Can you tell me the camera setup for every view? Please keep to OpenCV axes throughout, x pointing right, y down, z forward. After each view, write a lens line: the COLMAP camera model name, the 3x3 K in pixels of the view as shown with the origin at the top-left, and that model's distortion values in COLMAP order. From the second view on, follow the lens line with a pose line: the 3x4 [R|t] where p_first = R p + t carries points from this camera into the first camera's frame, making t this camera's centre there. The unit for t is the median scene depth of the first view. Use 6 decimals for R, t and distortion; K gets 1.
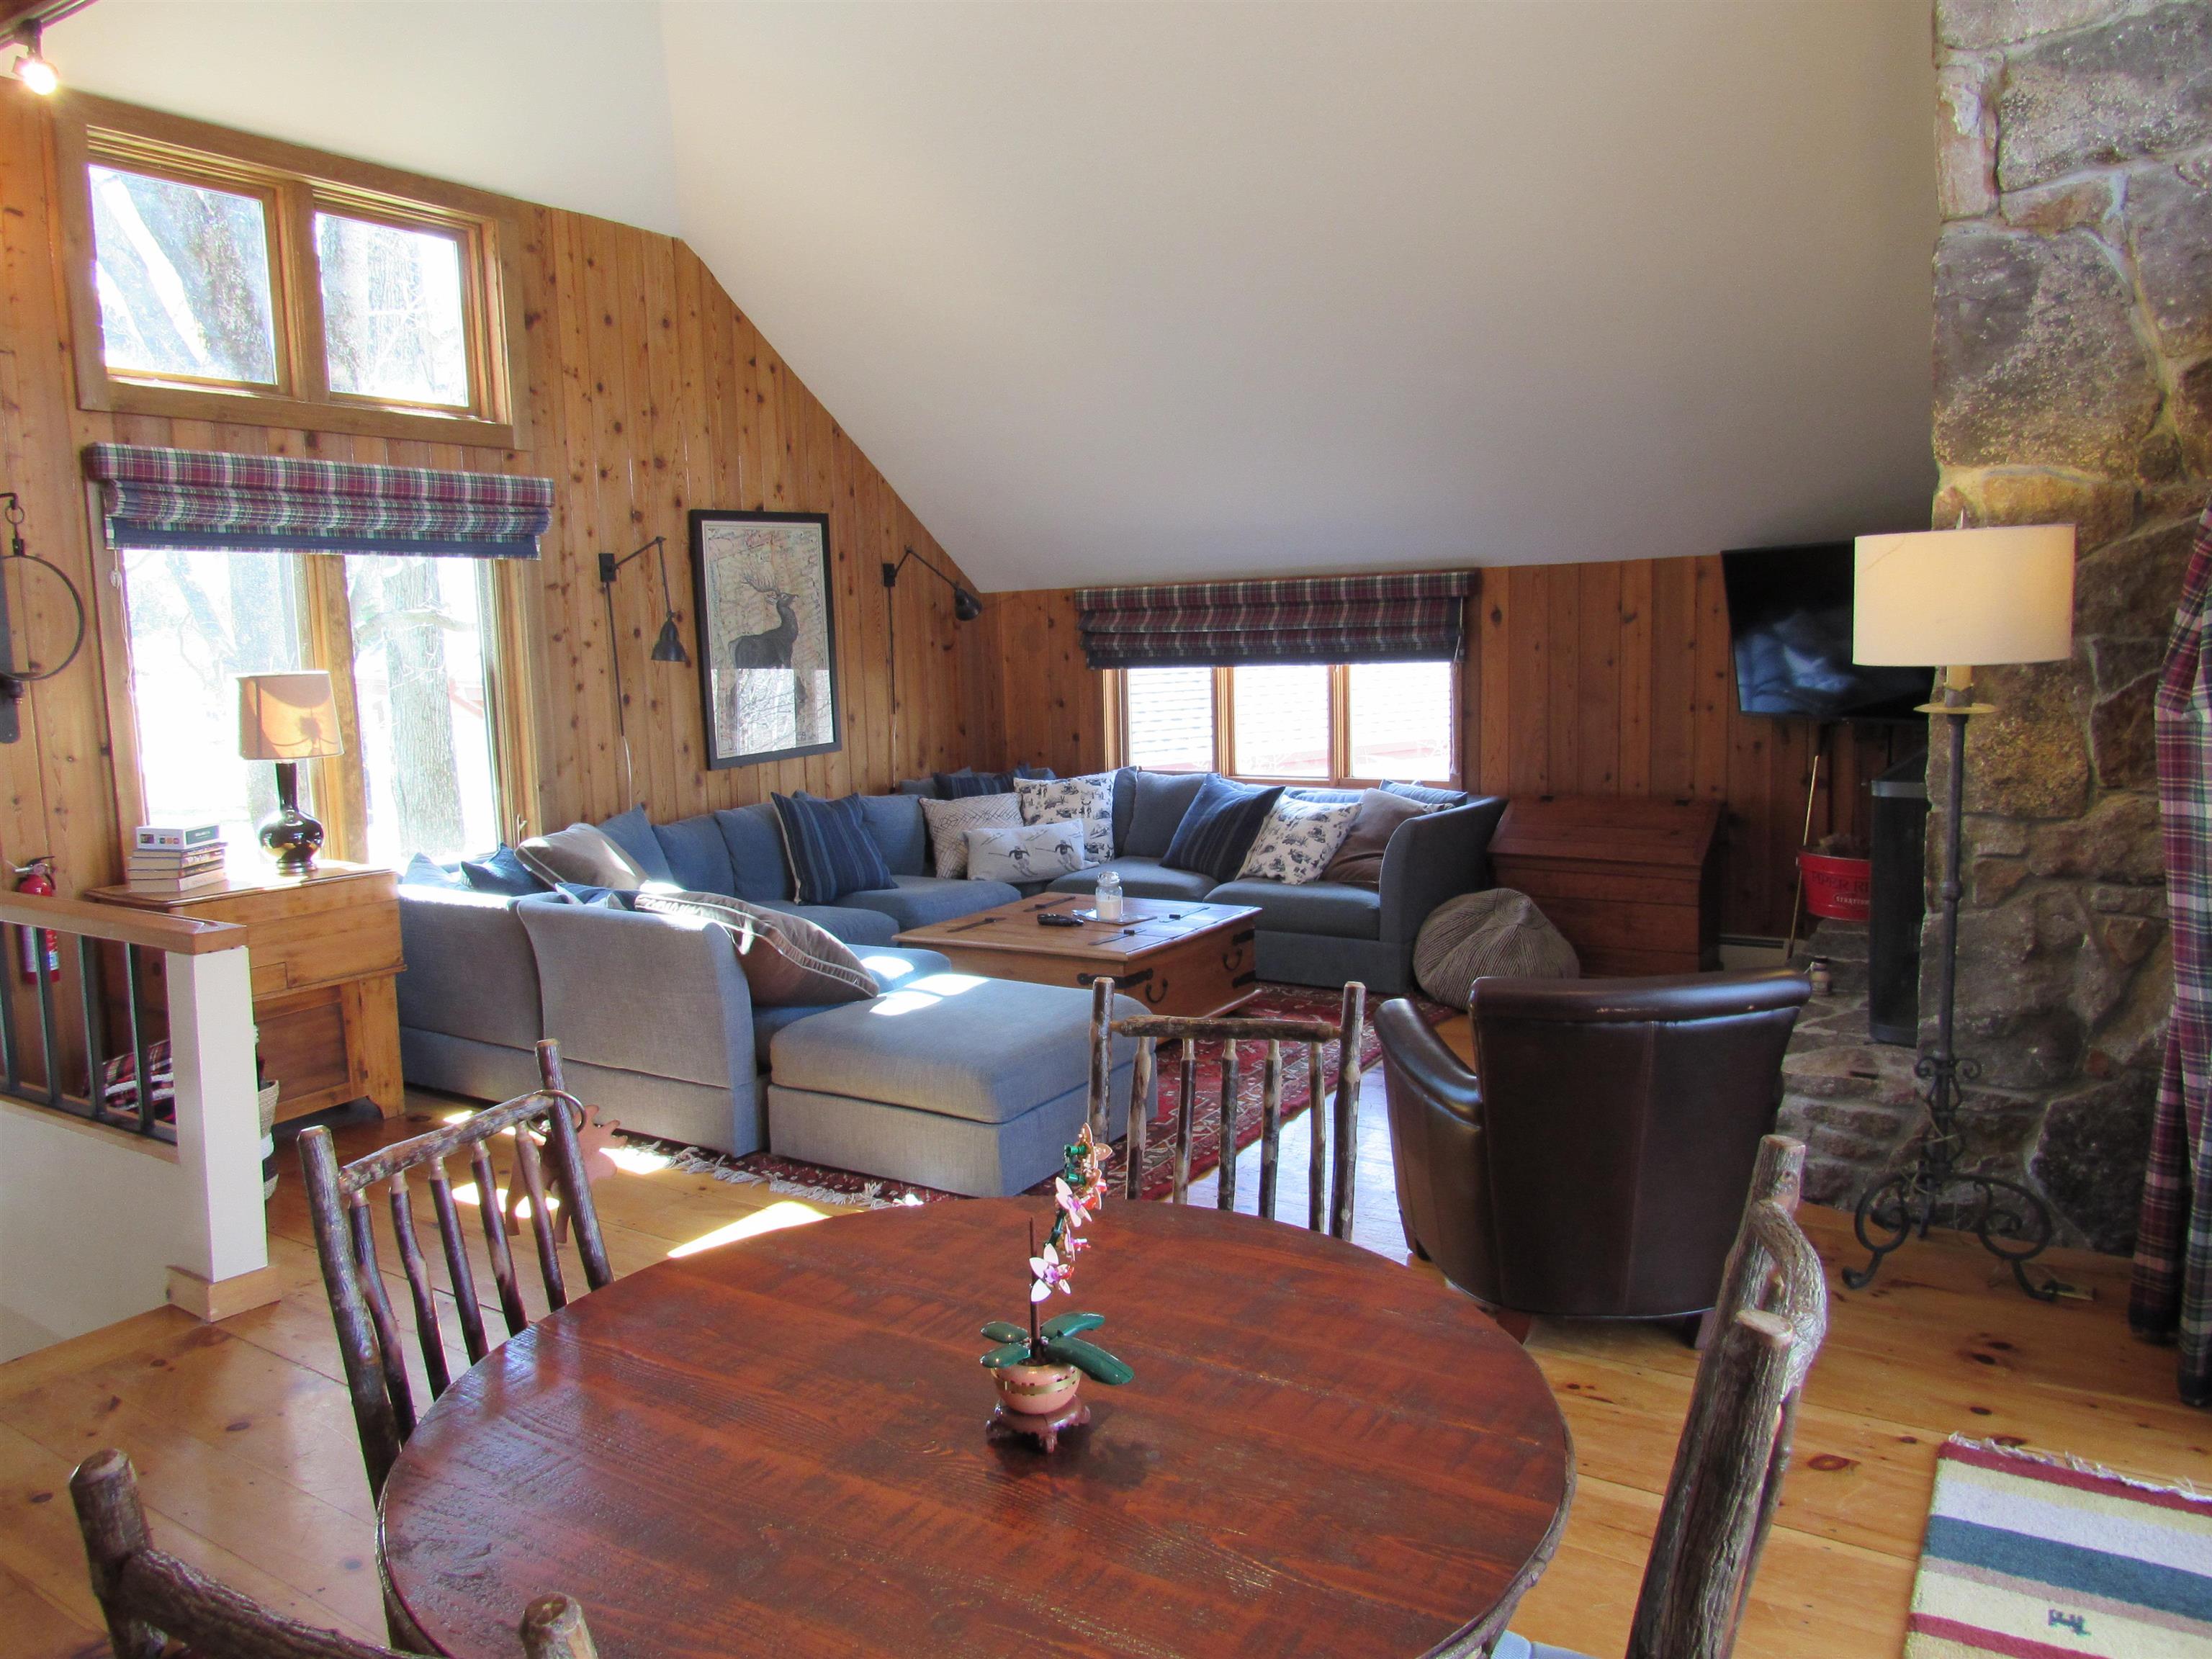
lens RADIAL K [[1587.7, 0, 1088.1], [0, 1587.7, 829.9], [0, 0, 1]] dist [-0.025505, 0.010908]
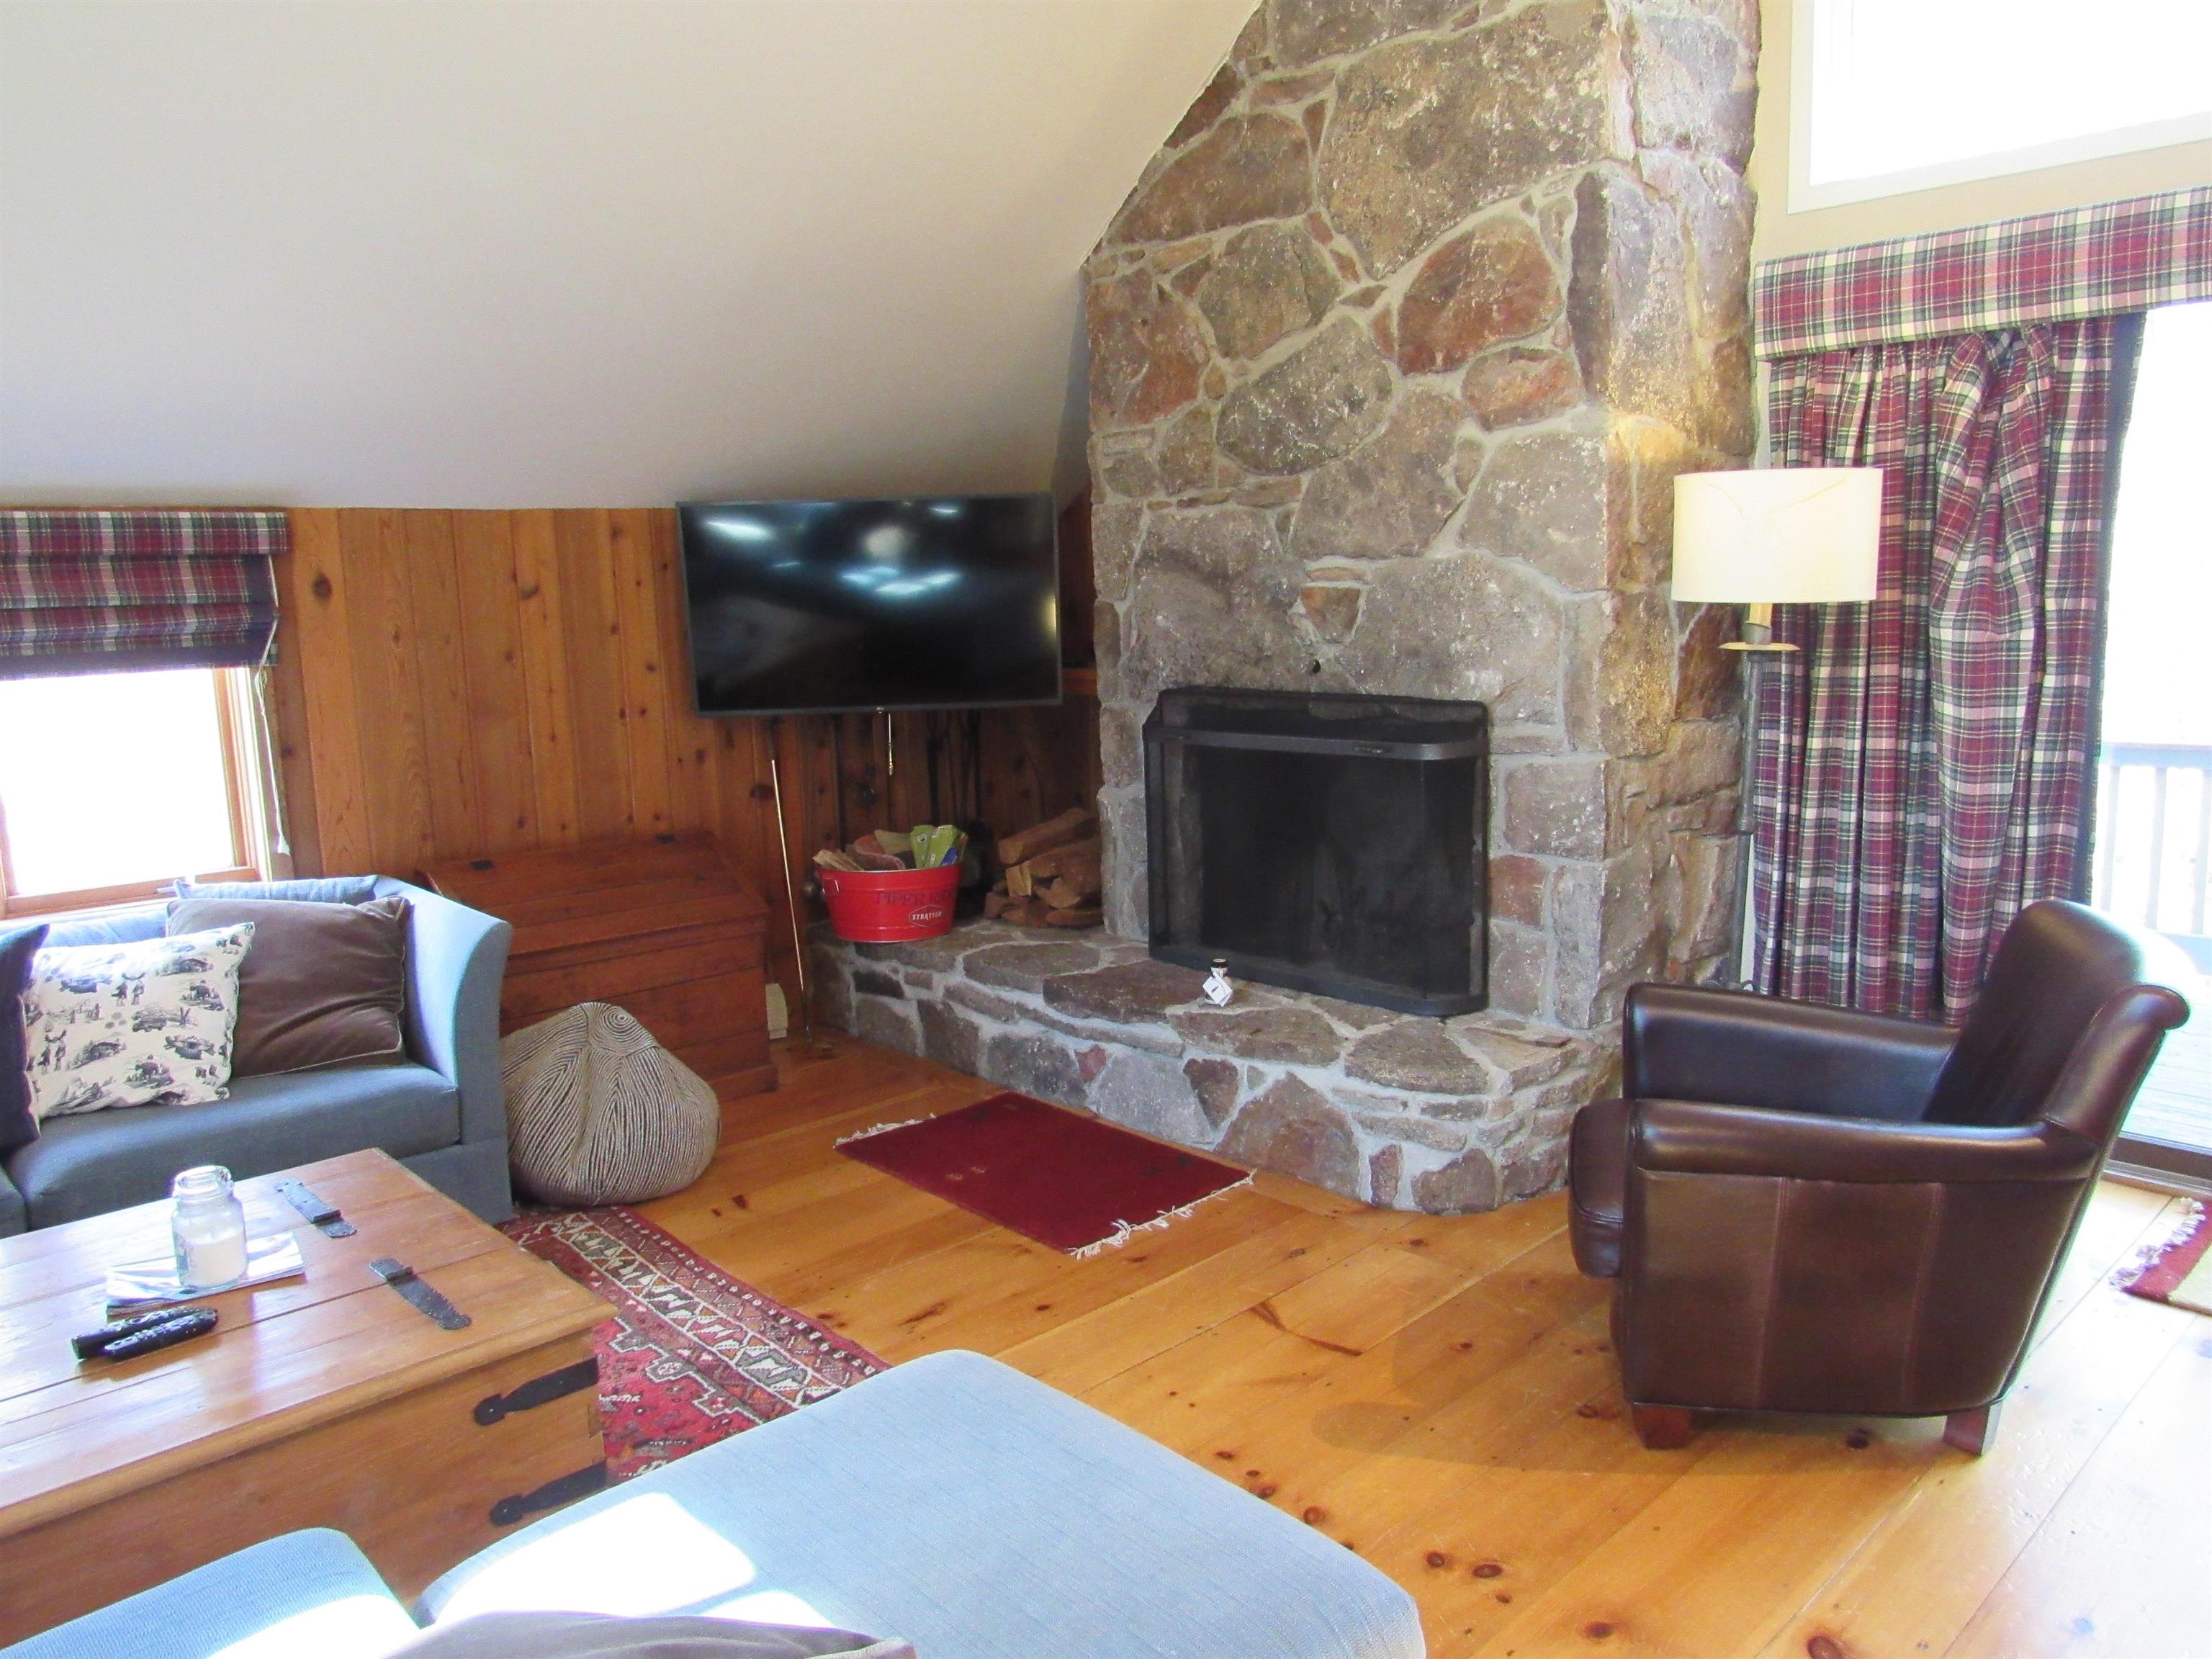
lens RADIAL K [[1587.7, 0, 1105.7], [0, 1587.7, 824.1], [0, 0, 1]] dist [-0.025505, 0.010908]
pose [[0.237058, -0.118846, 0.964199, -0.282919], [0.141975, 0.986072, 0.086636, -0.057342], [-0.961065, 0.116355, 0.250630, 0.591648]]
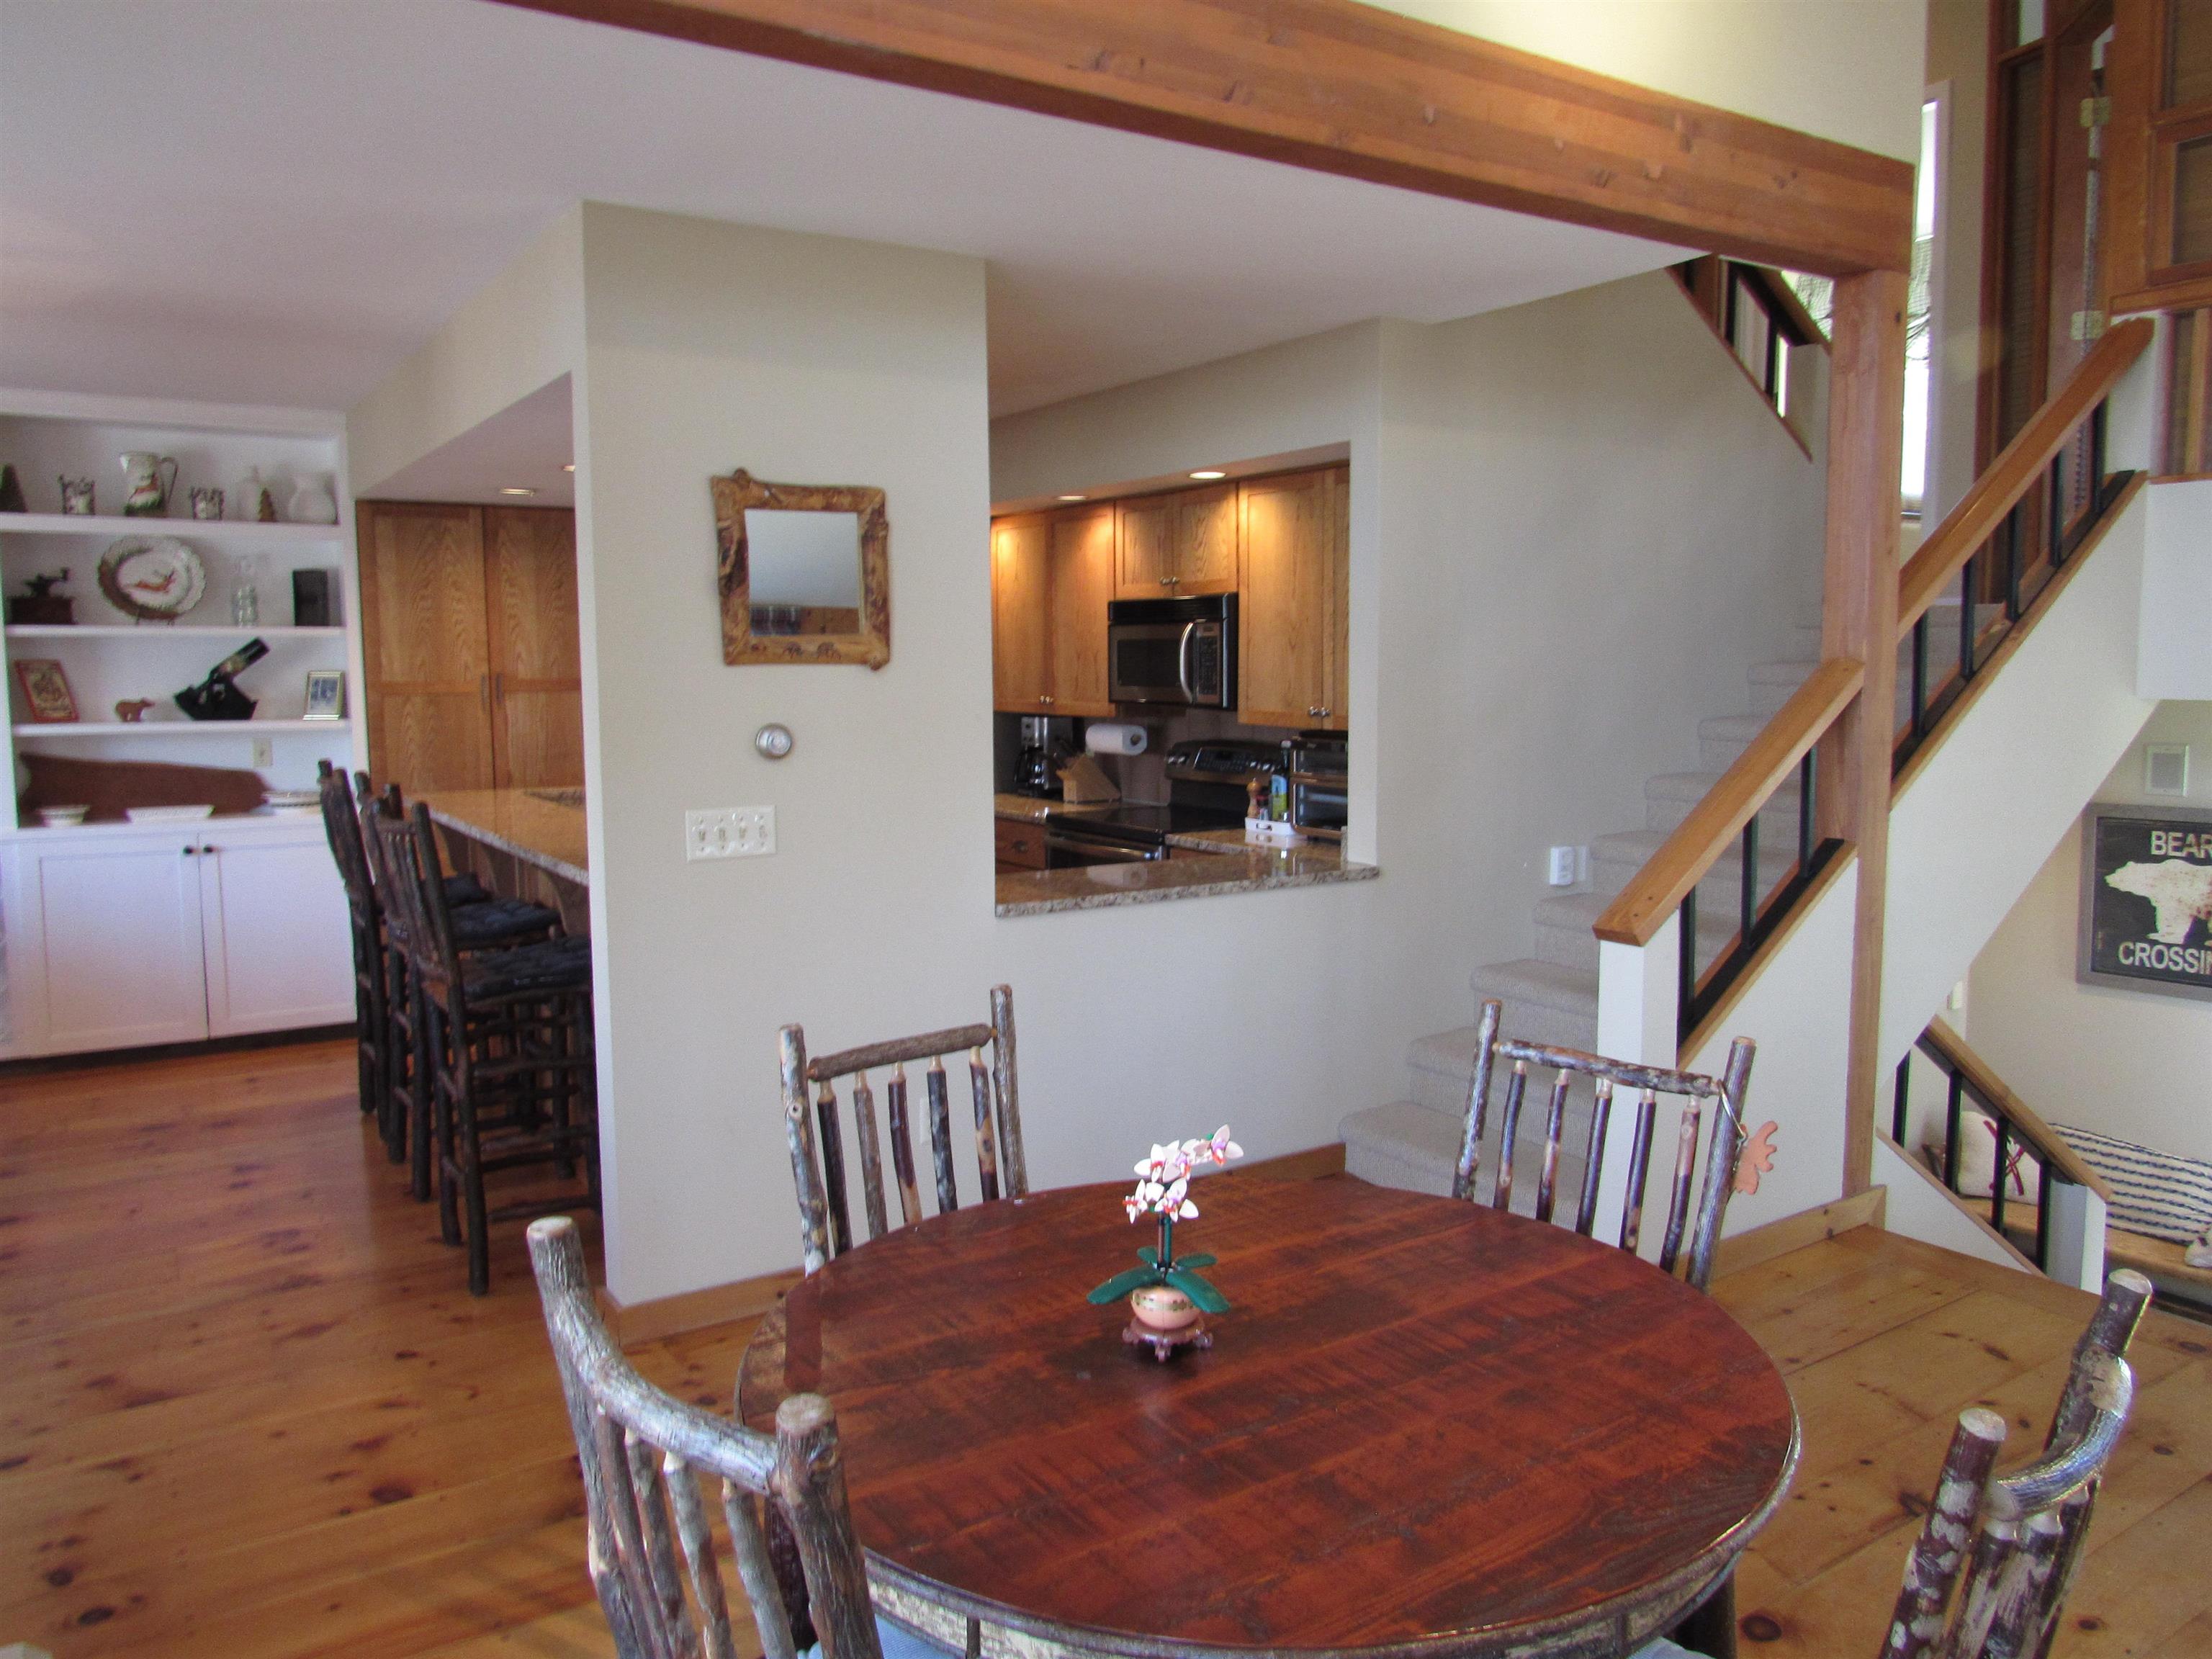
lens RADIAL K [[1587.7, 0, 1097.7], [0, 1587.7, 814.9], [0, 0, 1]] dist [-0.025505, 0.010908]
pose [[-0.403524, 0.121751, -0.906832, 0.219827], [-0.089736, 0.981063, 0.171649, -0.043749], [0.910558, 0.150640, -0.384957, 0.295789]]
